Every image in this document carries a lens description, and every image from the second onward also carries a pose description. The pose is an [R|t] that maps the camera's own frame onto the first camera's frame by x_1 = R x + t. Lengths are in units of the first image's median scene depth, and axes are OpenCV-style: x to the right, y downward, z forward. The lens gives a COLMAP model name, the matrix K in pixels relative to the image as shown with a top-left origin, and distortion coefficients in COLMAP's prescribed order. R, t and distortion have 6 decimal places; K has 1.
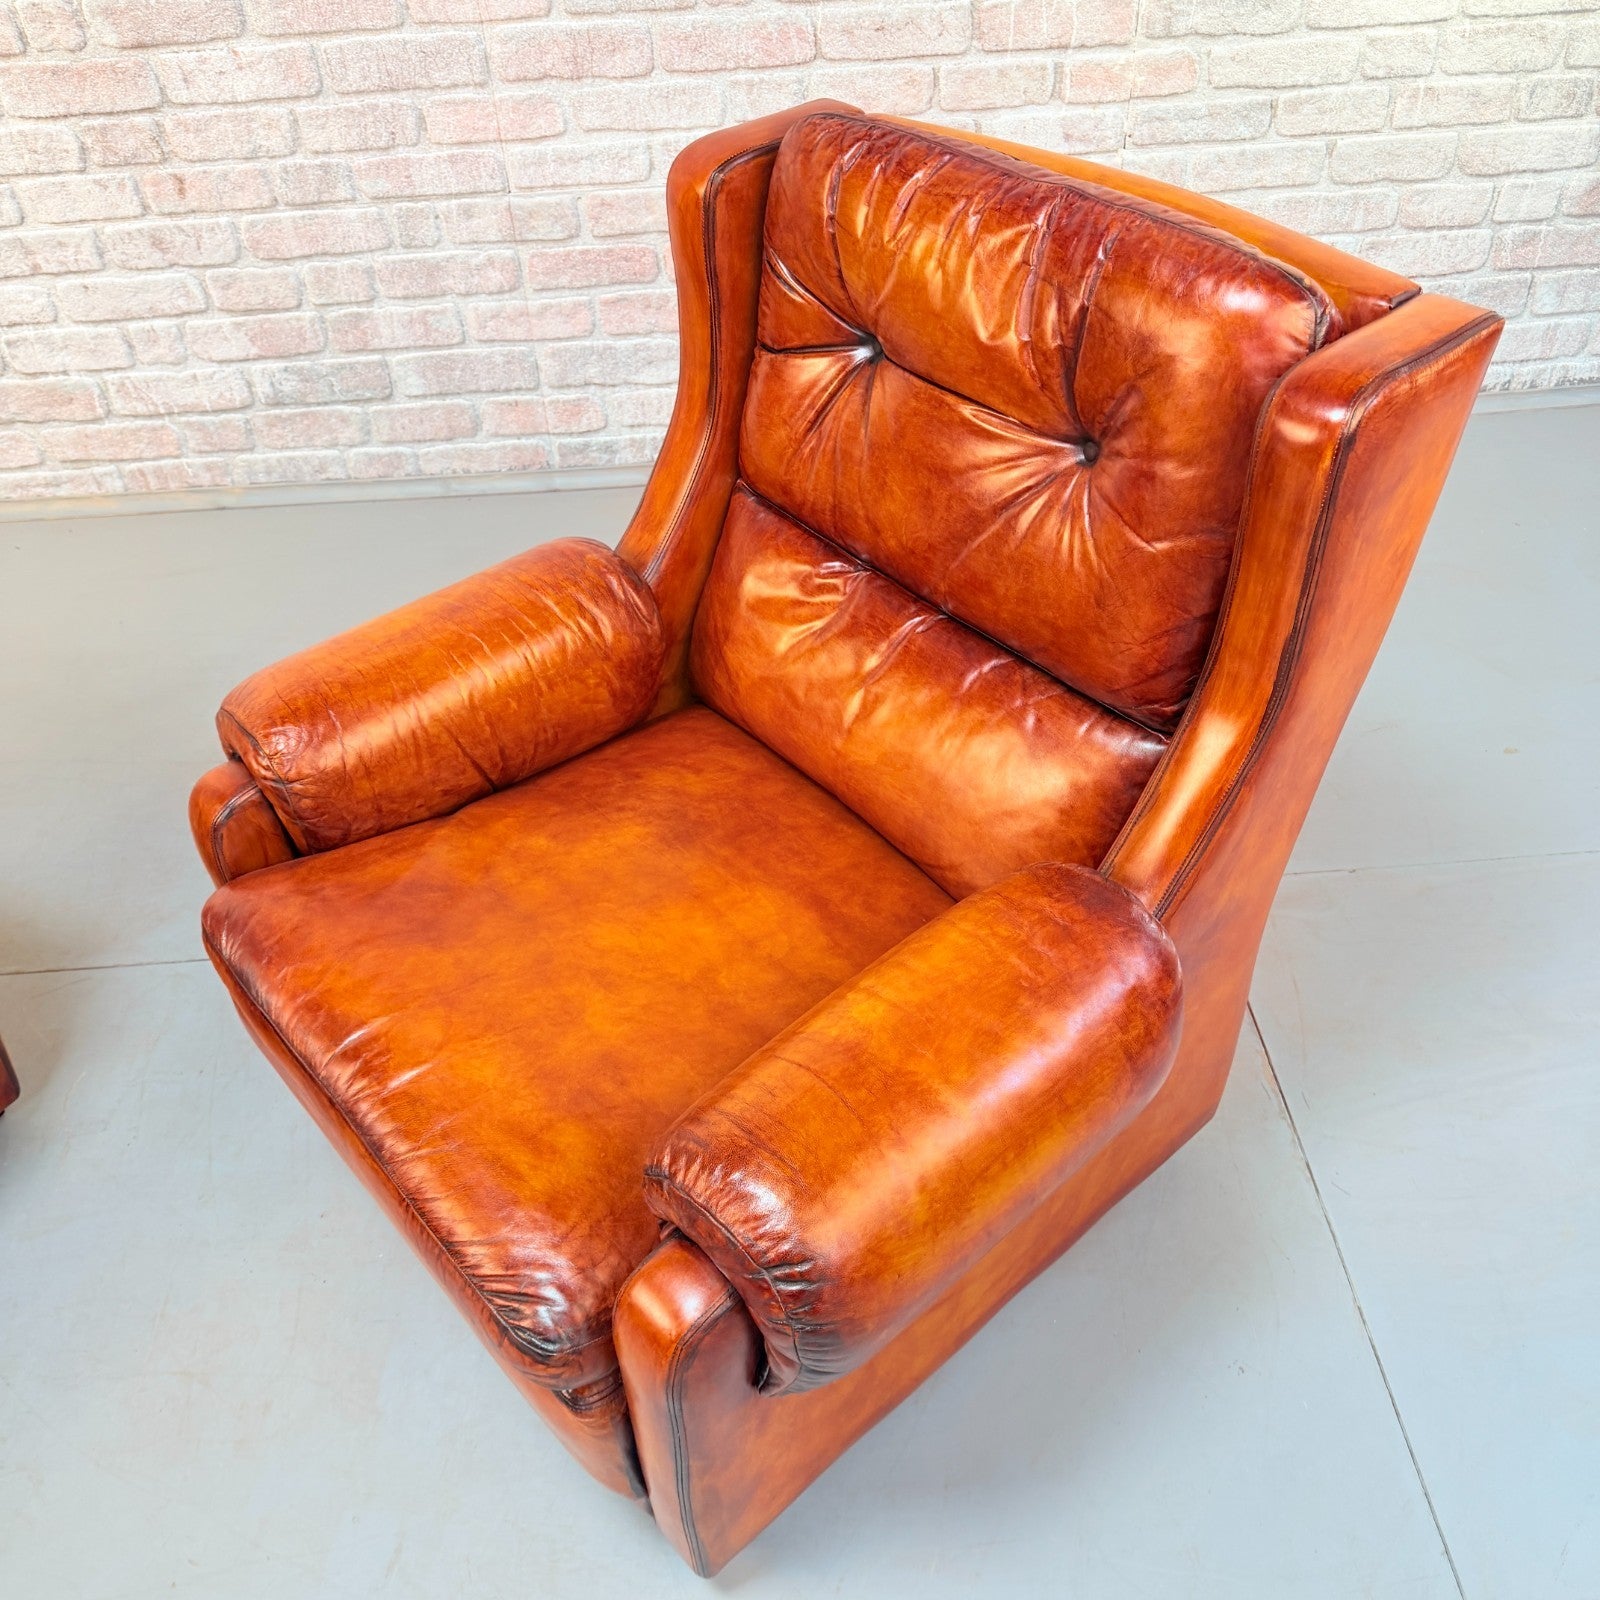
lens RADIAL K [[1517.1, 0, 797.2], [0, 1517.1, 803.6], [0, 0, 1]] dist [0.014092, -0.028789]
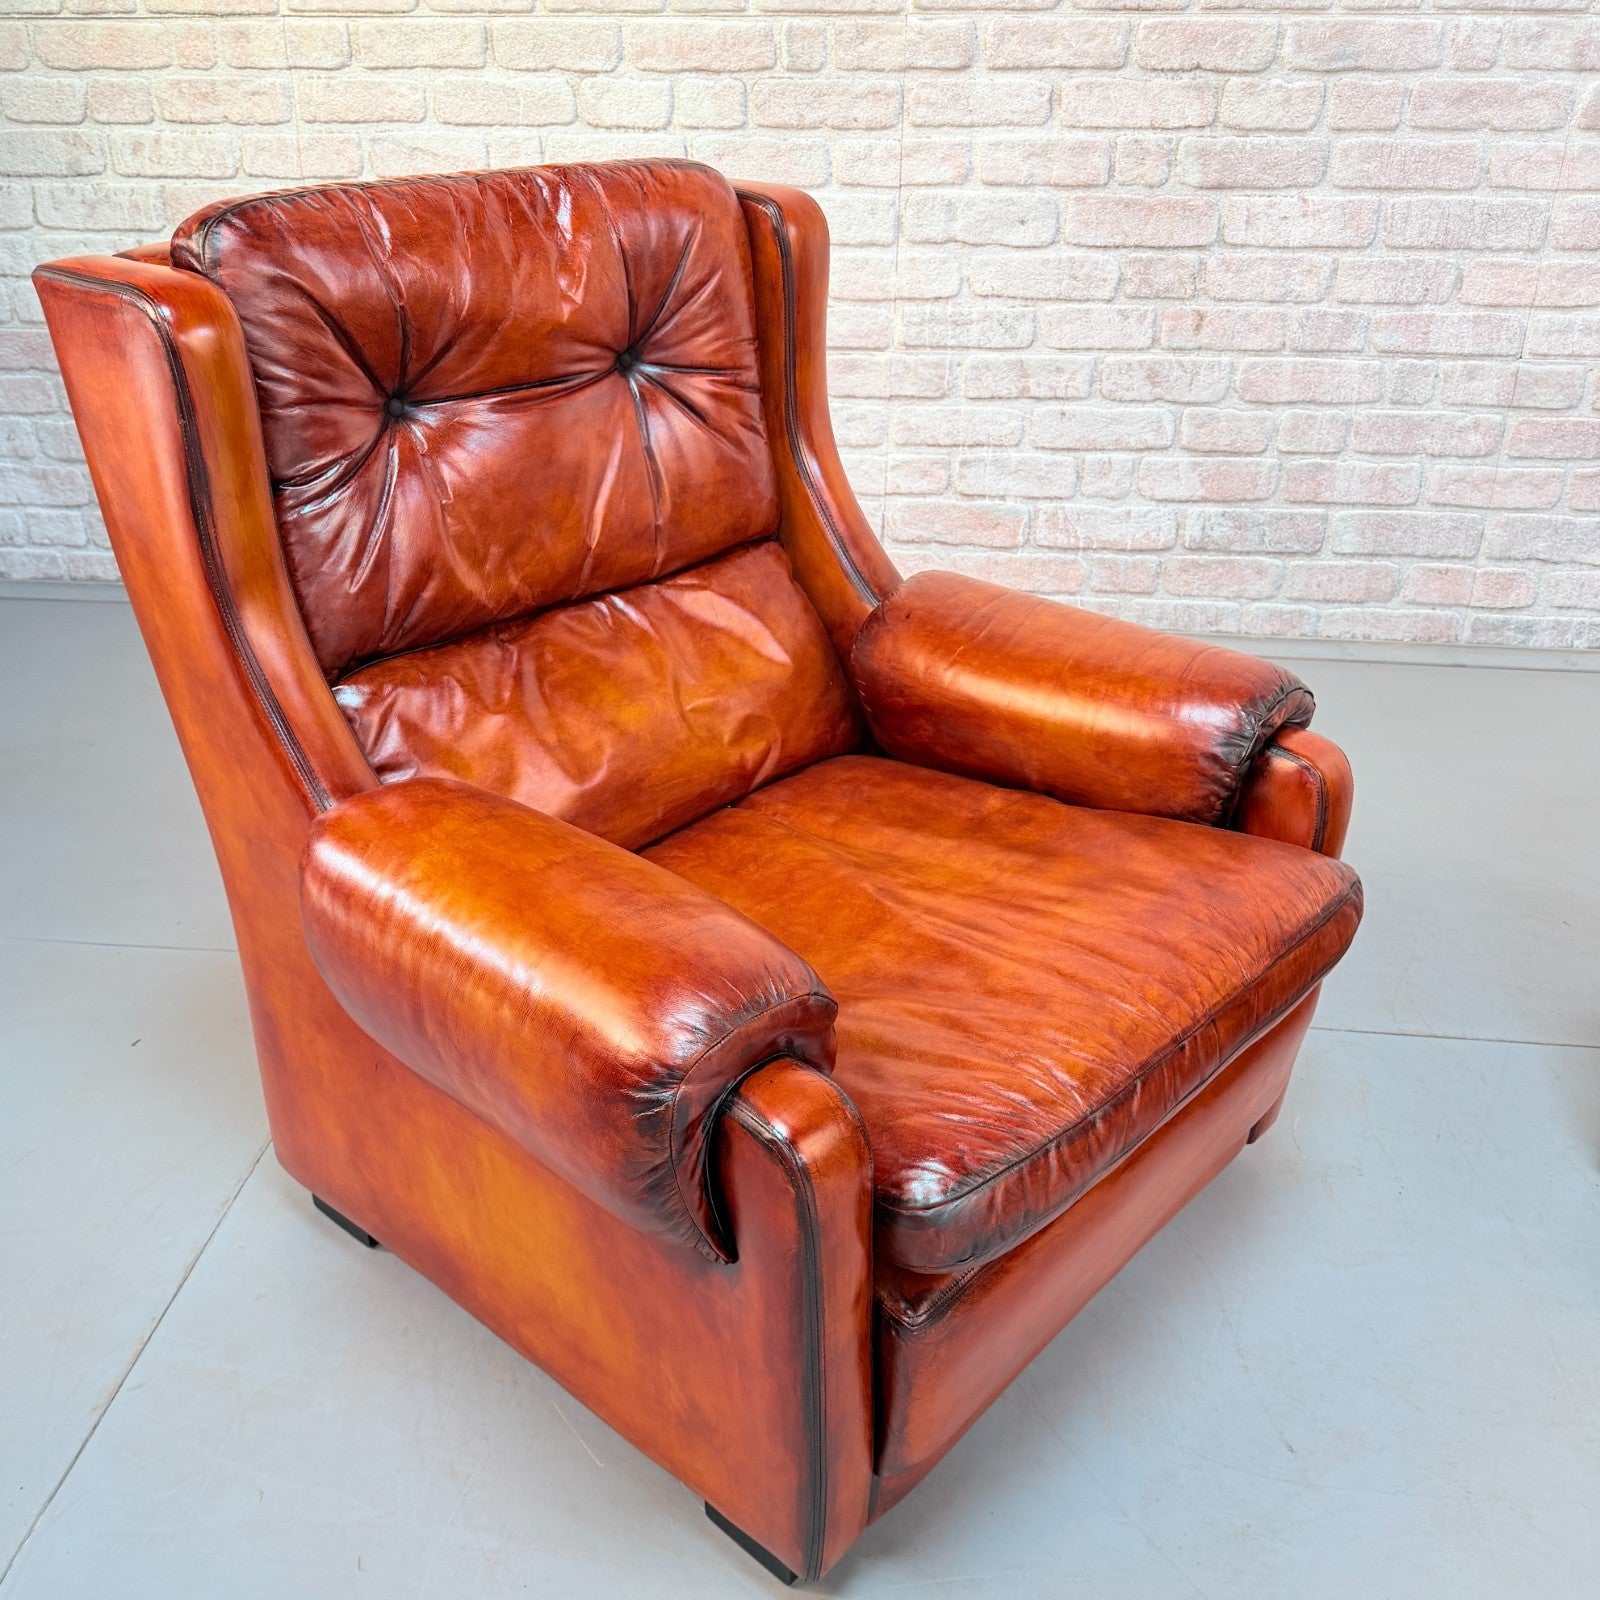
lens RADIAL K [[1627.3, 0, 736.2], [0, 1627.3, 804.5], [0, 0, 1]] dist [0.073341, -0.145370]
pose [[0.979990, 0.122070, -0.157223, -0.489491], [-0.155693, 0.962218, -0.223375, 0.197528], [0.124016, 0.243383, 0.961969, -0.021866]]
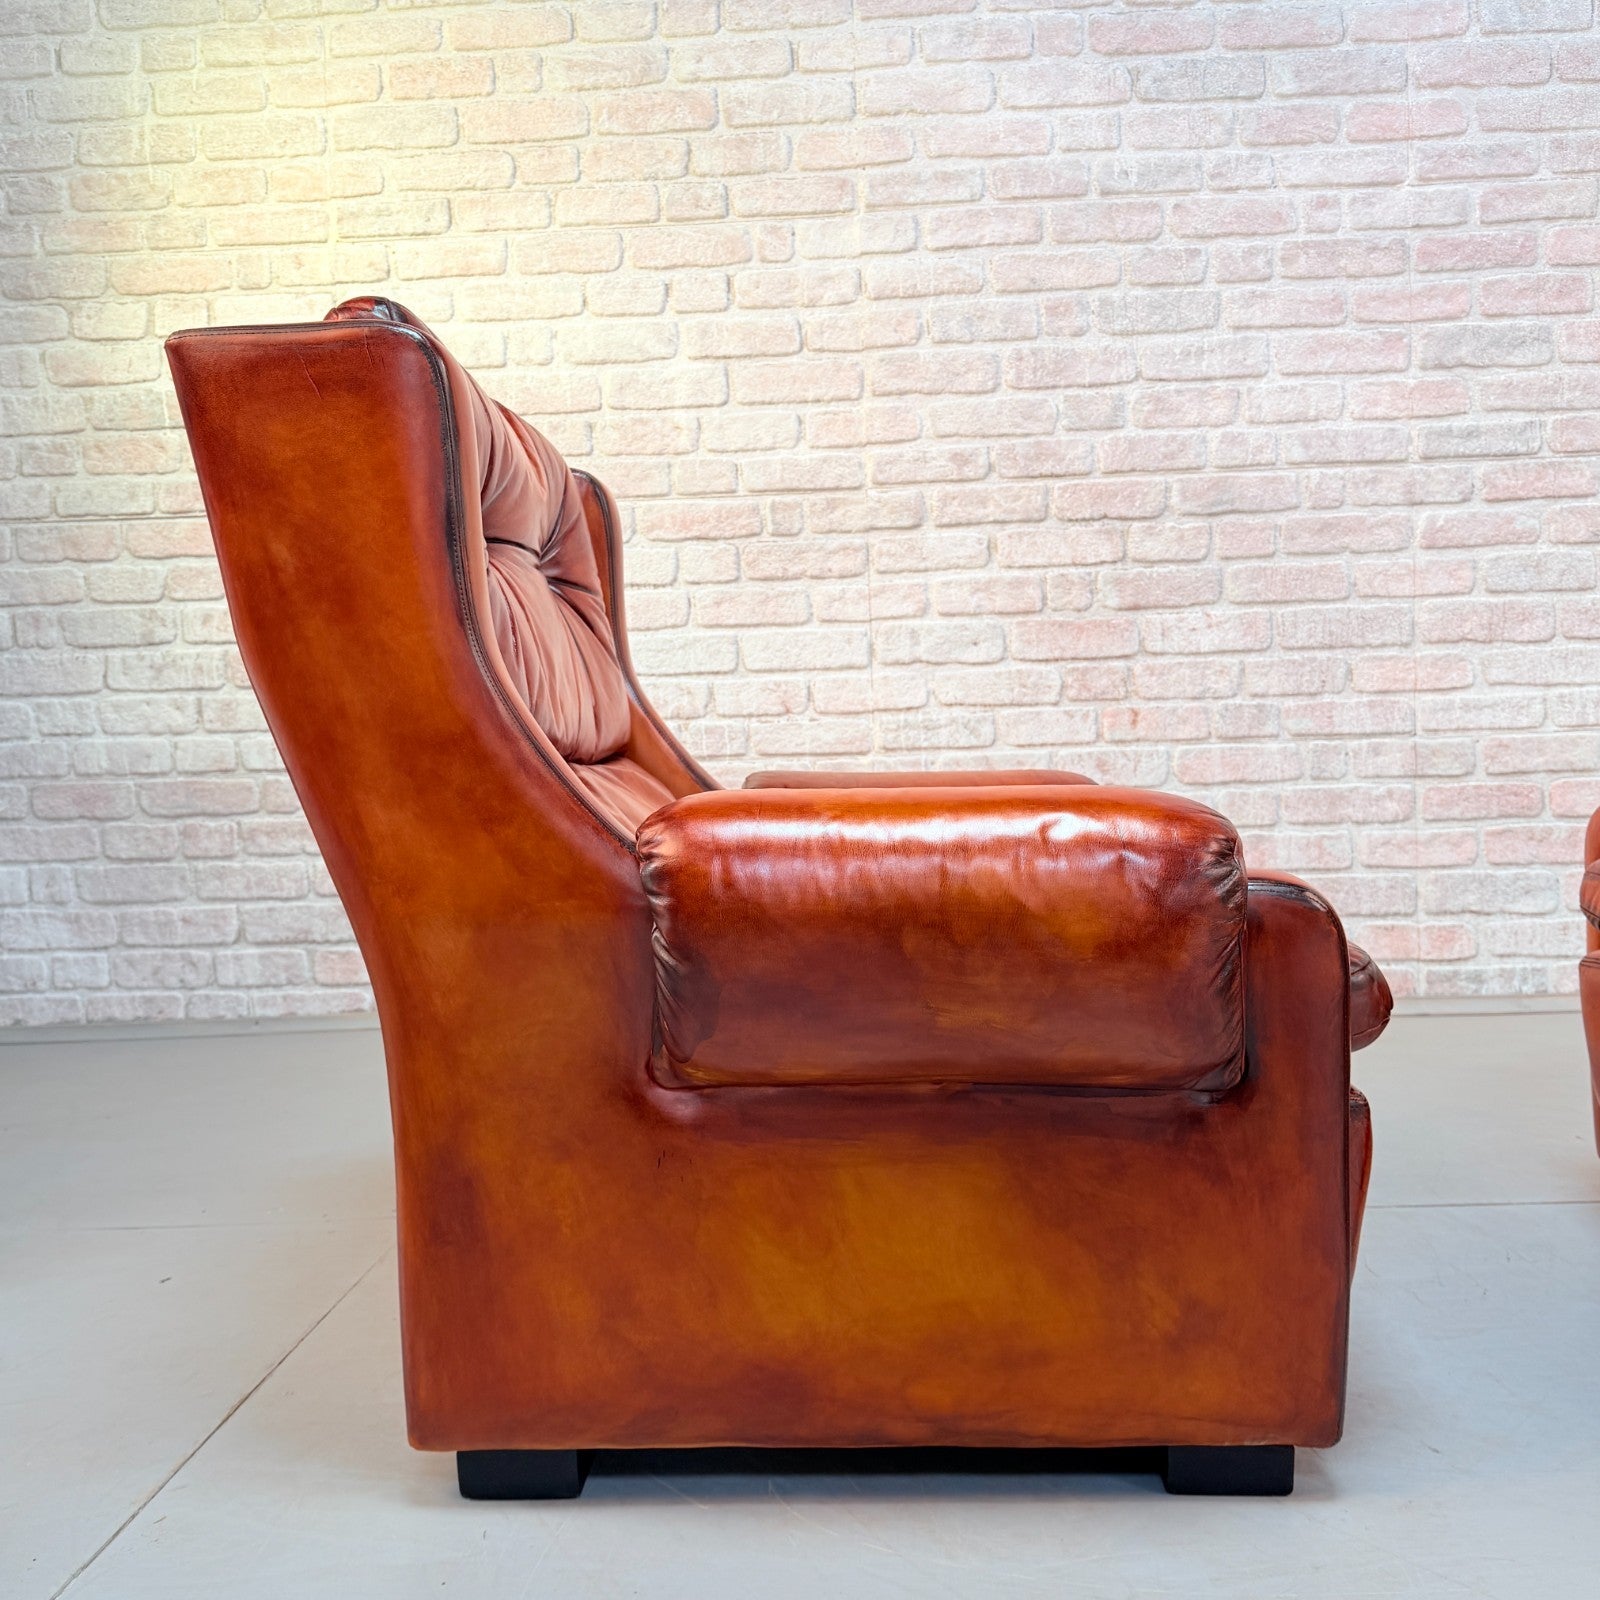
lens RADIAL K [[1580.5, 0, 787.2], [0, 1580.5, 798.4], [0, 0, 1]] dist [0.196642, -0.465253]
pose [[0.992169, 0.014490, -0.124057, -0.511353], [-0.088488, 0.782521, -0.616304, 0.429711], [0.088147, 0.622455, 0.777676, 0.042573]]
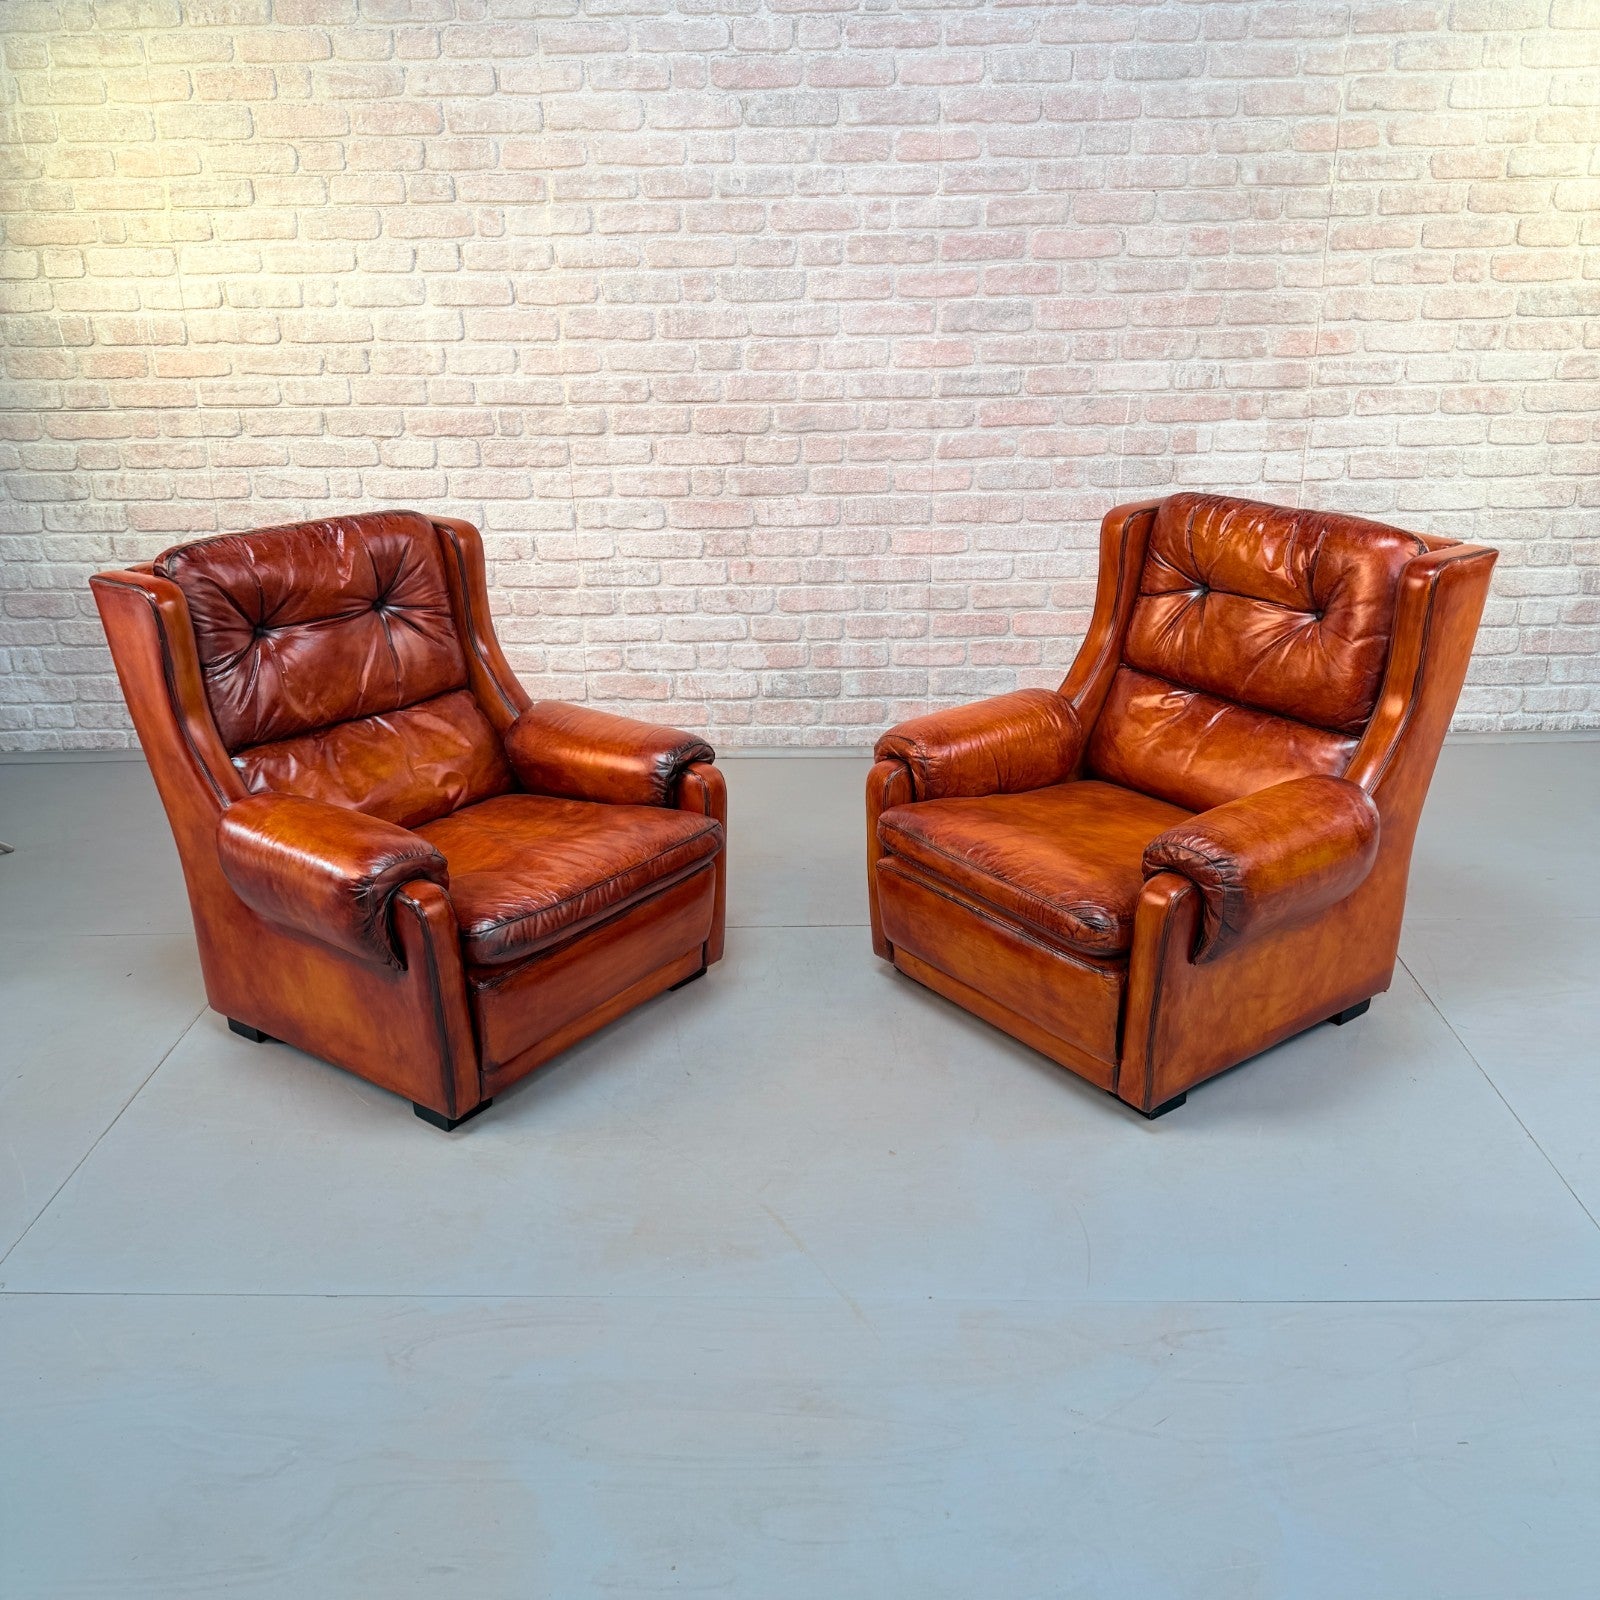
lens RADIAL K [[1480.5, 0, 791.0], [0, 1480.5, 806.5], [0, 0, 1]] dist [0.176593, -0.371360]
pose [[0.996161, 0.052266, -0.070225, -0.216880], [-0.073249, 0.936937, -0.341736, 0.447084], [0.047935, 0.345568, 0.937168, -0.539260]]
